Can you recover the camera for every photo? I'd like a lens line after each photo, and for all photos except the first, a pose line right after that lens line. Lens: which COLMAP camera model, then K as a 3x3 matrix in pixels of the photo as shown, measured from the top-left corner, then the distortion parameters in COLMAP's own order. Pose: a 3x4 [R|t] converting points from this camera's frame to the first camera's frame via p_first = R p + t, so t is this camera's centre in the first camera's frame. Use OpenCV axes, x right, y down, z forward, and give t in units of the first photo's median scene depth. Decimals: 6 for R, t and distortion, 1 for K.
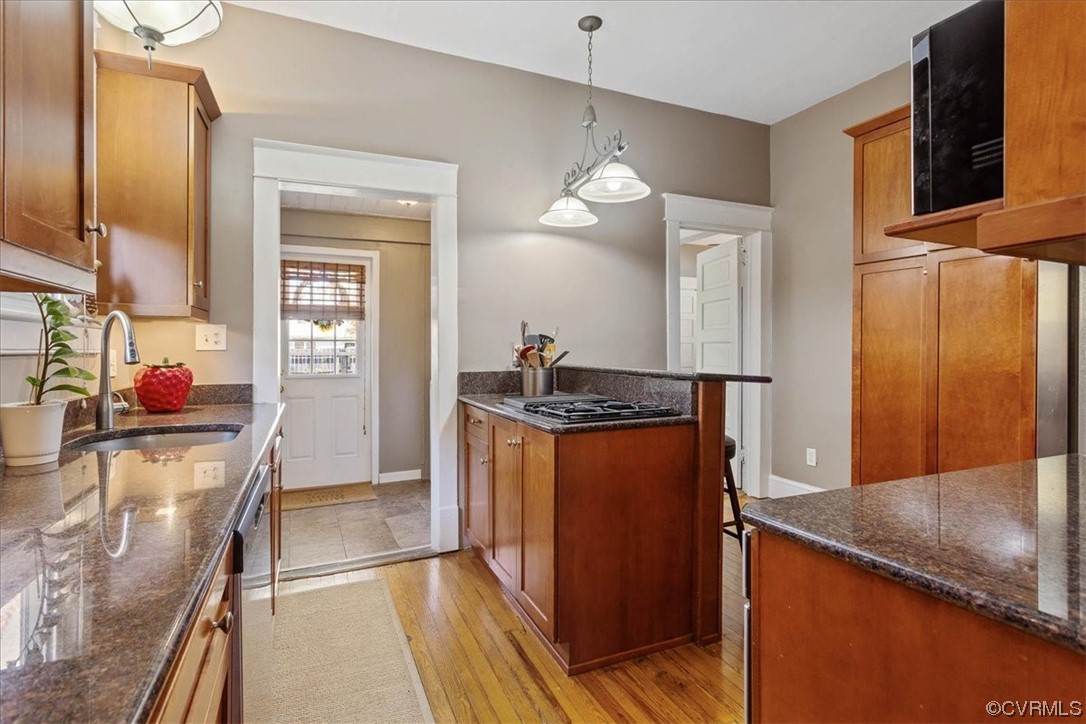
lens RADIAL K [[538.3, 0, 546.7], [0, 538.3, 364.3], [0, 0, 1]] dist [0.001820, 0.000462]
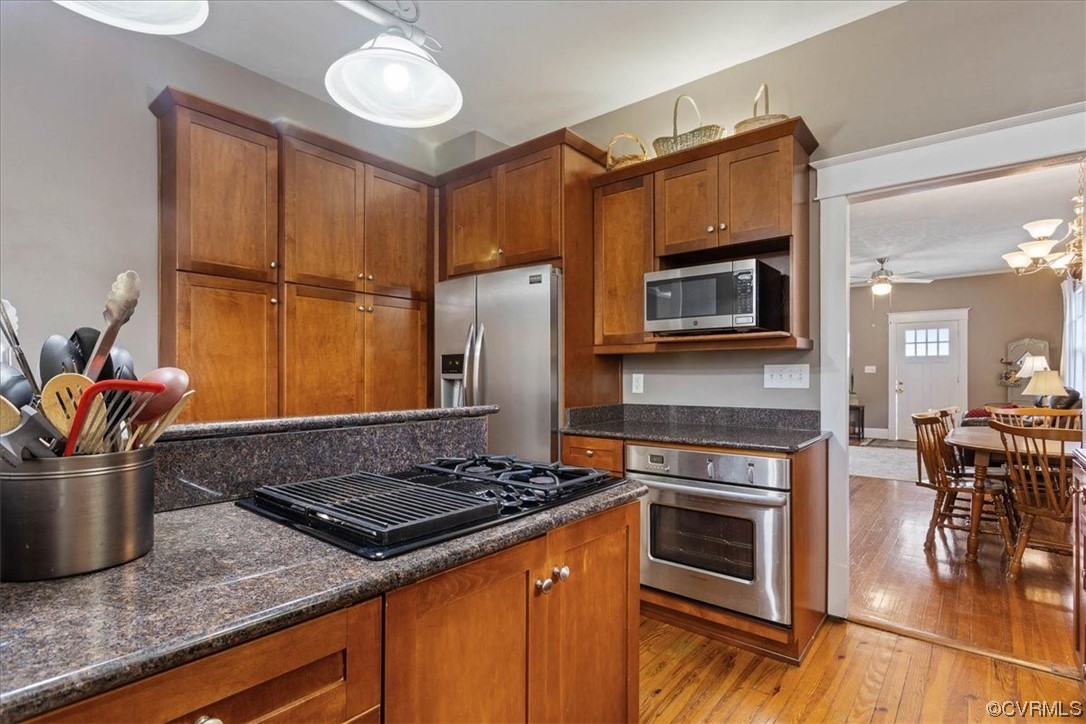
lens RADIAL K [[538.3, 0, 546.7], [0, 538.3, 364.3], [0, 0, 1]] dist [0.001820, 0.000462]
pose [[-0.459735, 0.020313, 0.887824, -0.338951], [0.032076, 0.999466, -0.006258, -0.026503], [-0.887477, 0.025601, -0.460141, 0.854409]]
